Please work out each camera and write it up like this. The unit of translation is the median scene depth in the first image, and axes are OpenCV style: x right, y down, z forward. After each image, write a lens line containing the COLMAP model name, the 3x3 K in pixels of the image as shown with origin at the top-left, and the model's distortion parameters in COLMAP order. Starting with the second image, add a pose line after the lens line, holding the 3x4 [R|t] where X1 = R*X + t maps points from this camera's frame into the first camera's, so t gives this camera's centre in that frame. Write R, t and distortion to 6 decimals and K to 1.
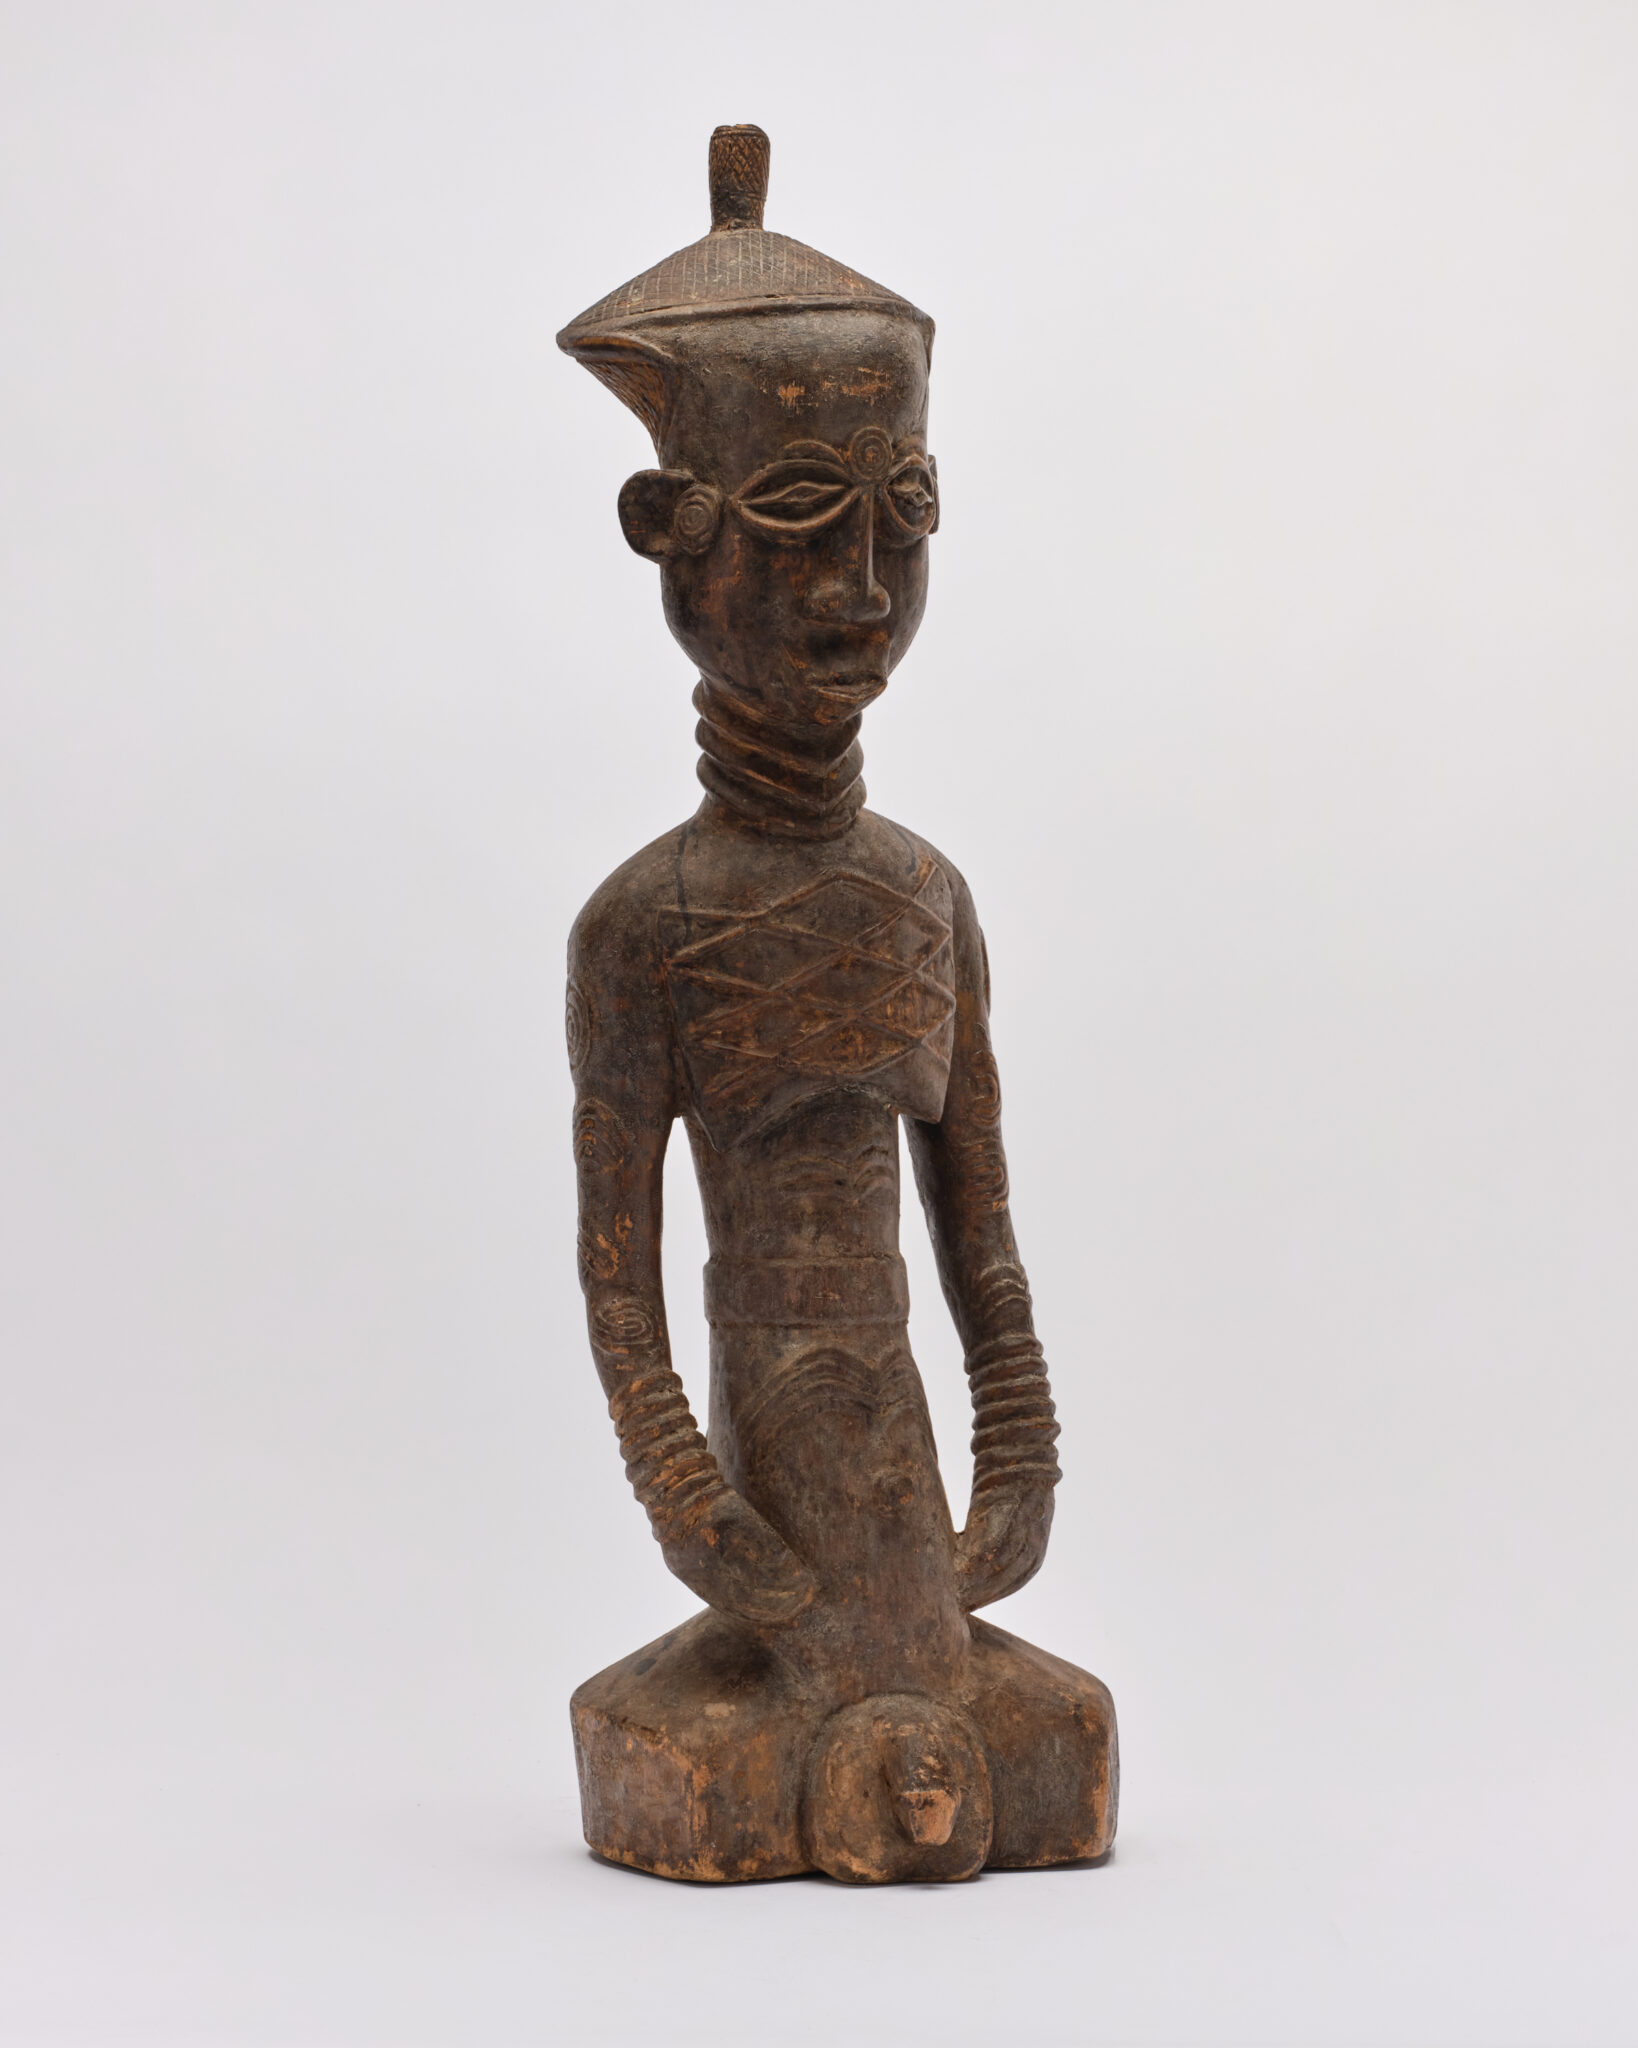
lens RADIAL K [[6171.1, 0, 819.0], [0, 6171.1, 1024.0], [0, 0, 1]] dist [0.008087, 0.686261]
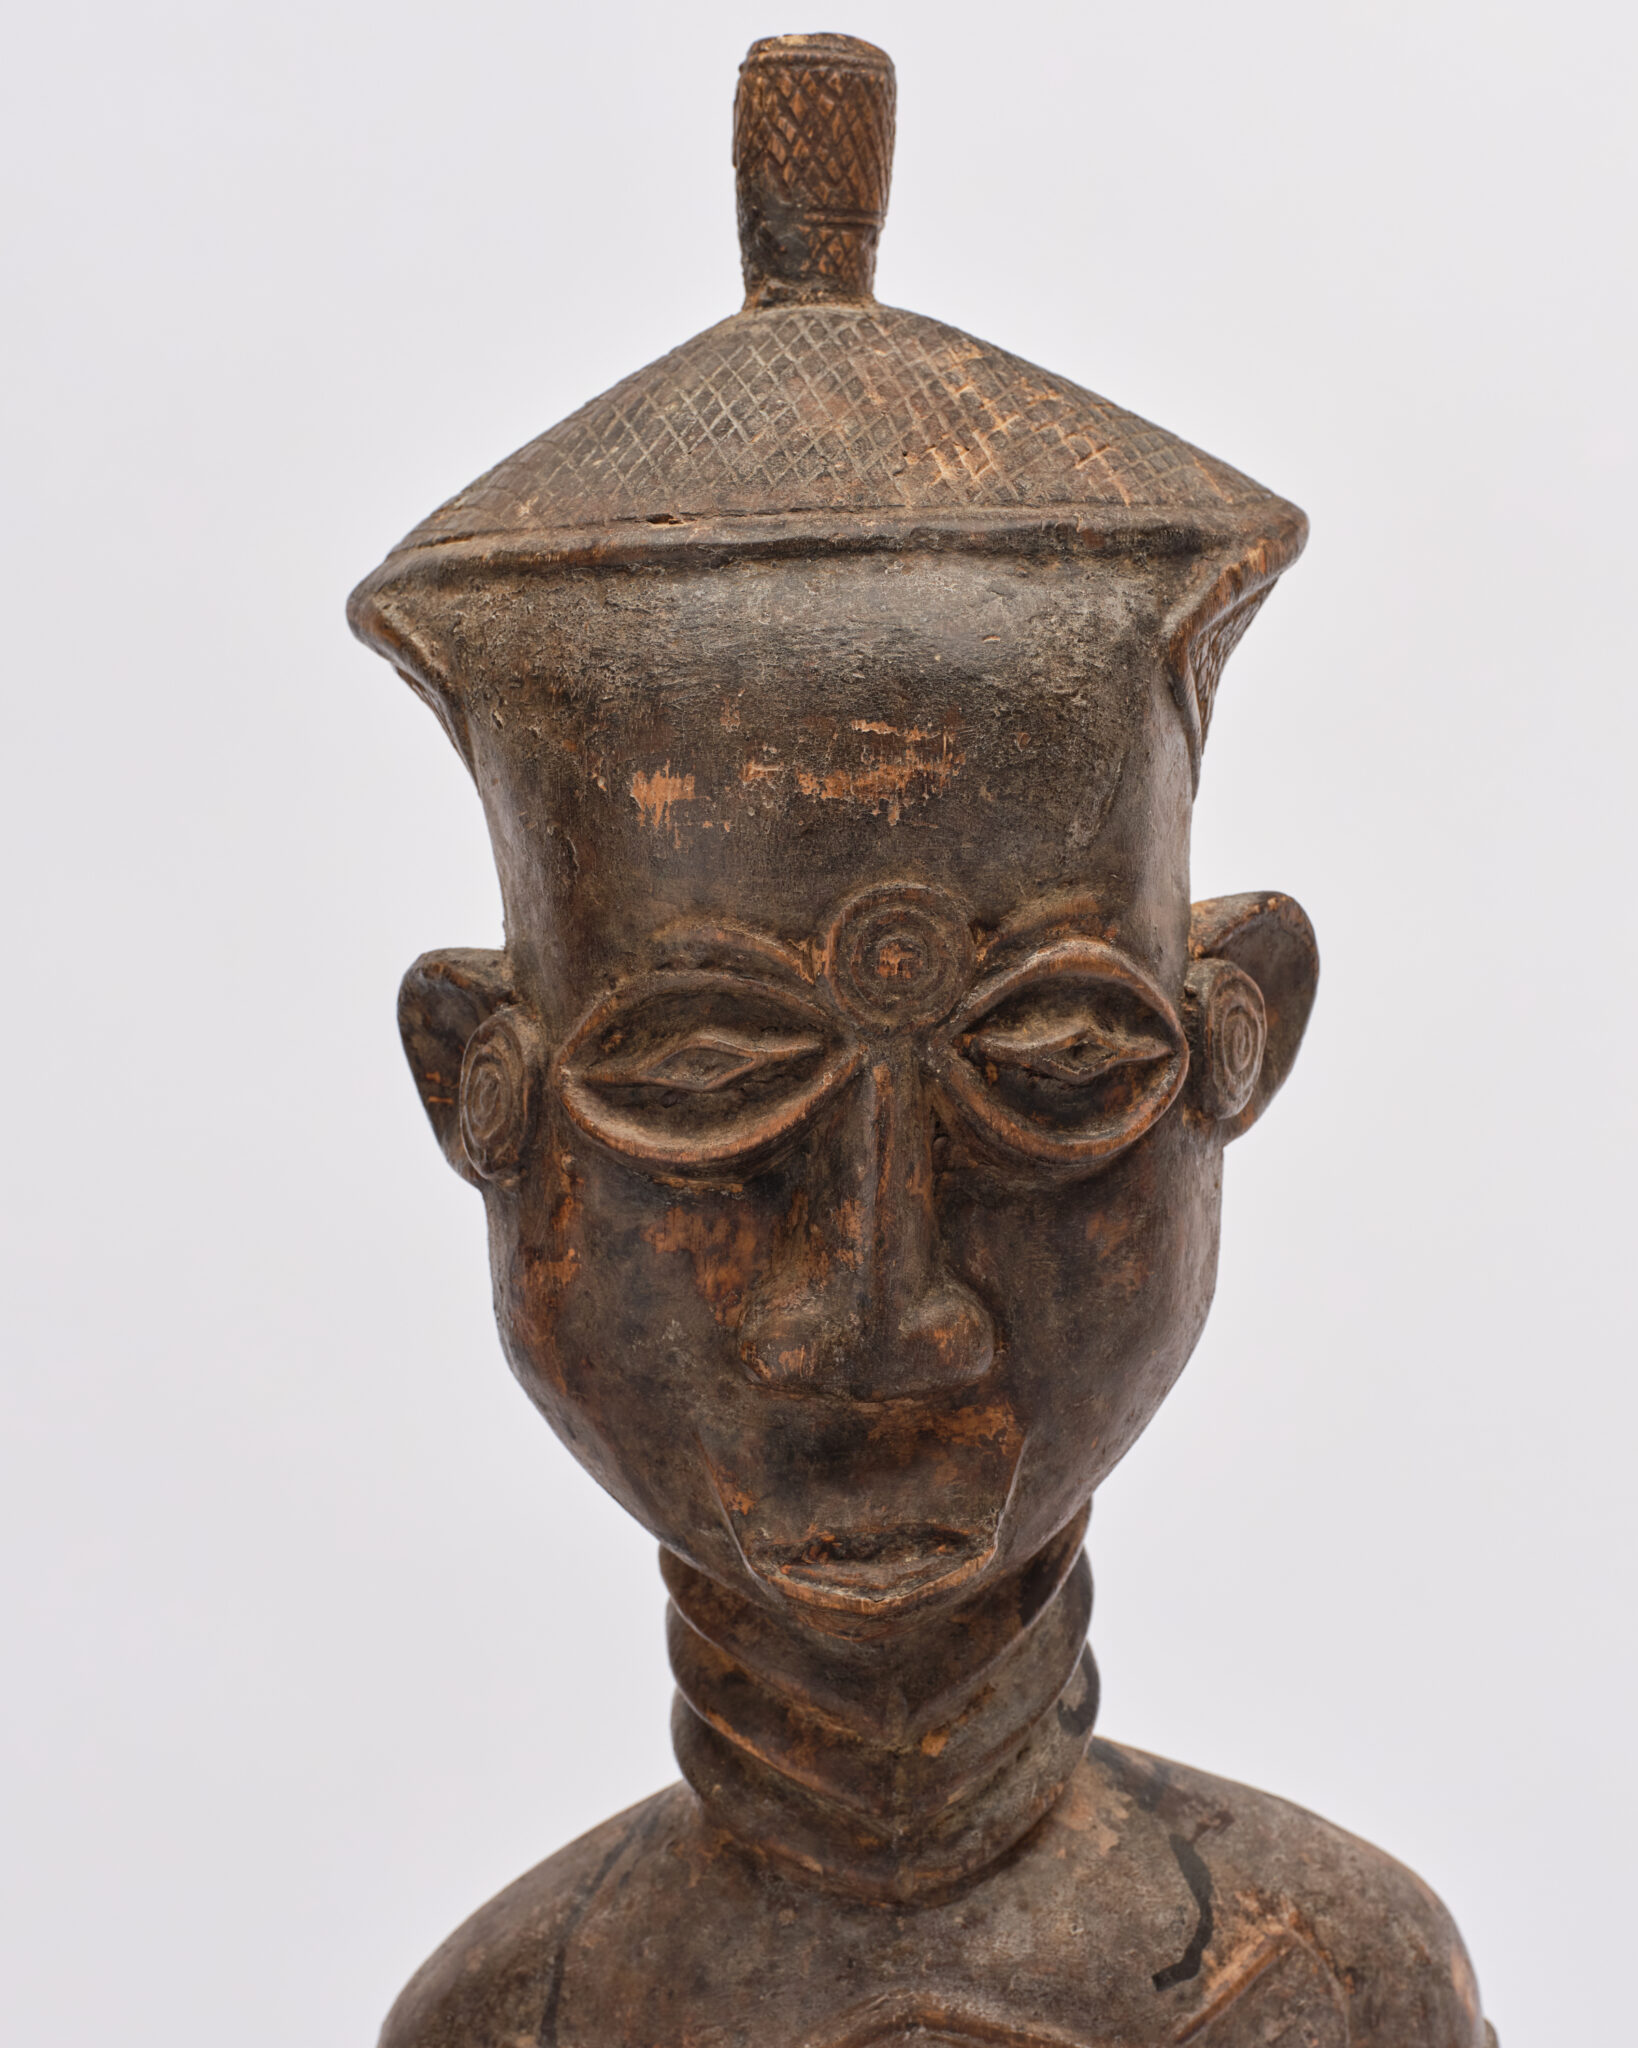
lens RADIAL K [[5571.0, 0, 819.0], [0, 5571.0, 1024.0], [0, 0, 1]] dist [-0.028157, 0.845091]
pose [[0.888389, 0.051856, -0.456153, 0.154714], [-0.020790, 0.997125, 0.072864, -0.112174], [0.458620, -0.055248, 0.886913, 0.705695]]
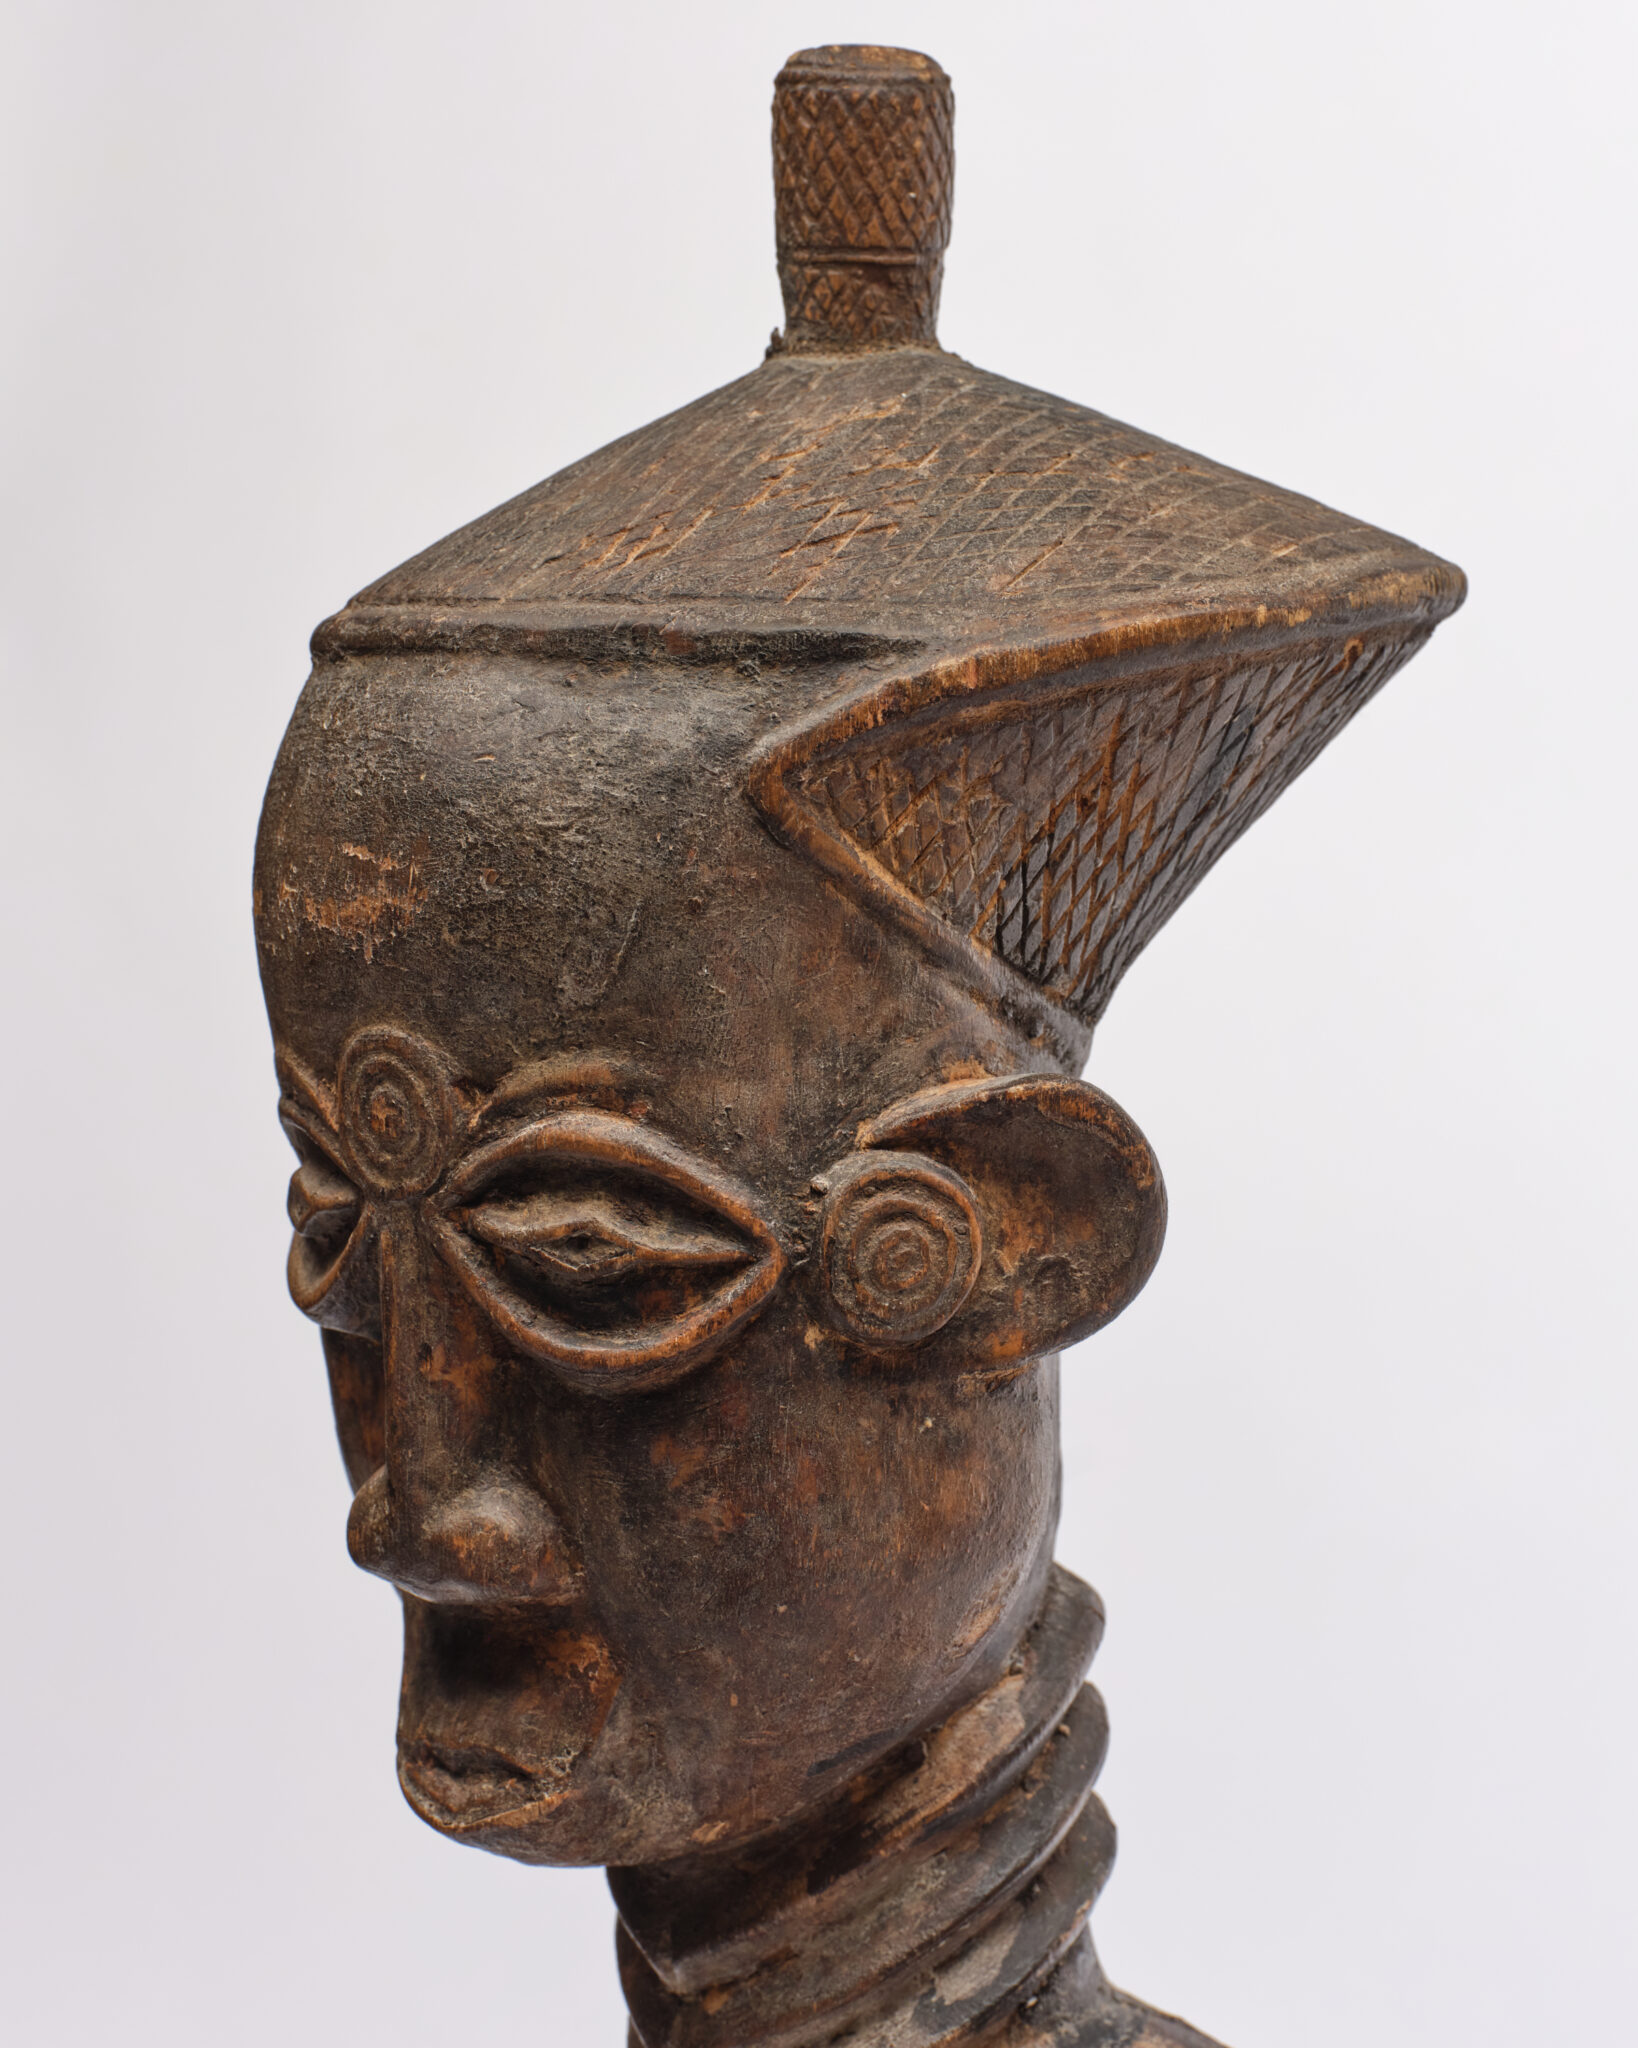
lens RADIAL K [[4846.9, 0, 819.0], [0, 4846.9, 1024.0], [0, 0, 1]] dist [0.079549, -4.198482]
pose [[0.214542, 0.132087, -0.967742, 0.257877], [-0.027009, 0.991237, 0.129306, -0.130155], [0.976341, -0.001603, 0.216230, 0.967175]]
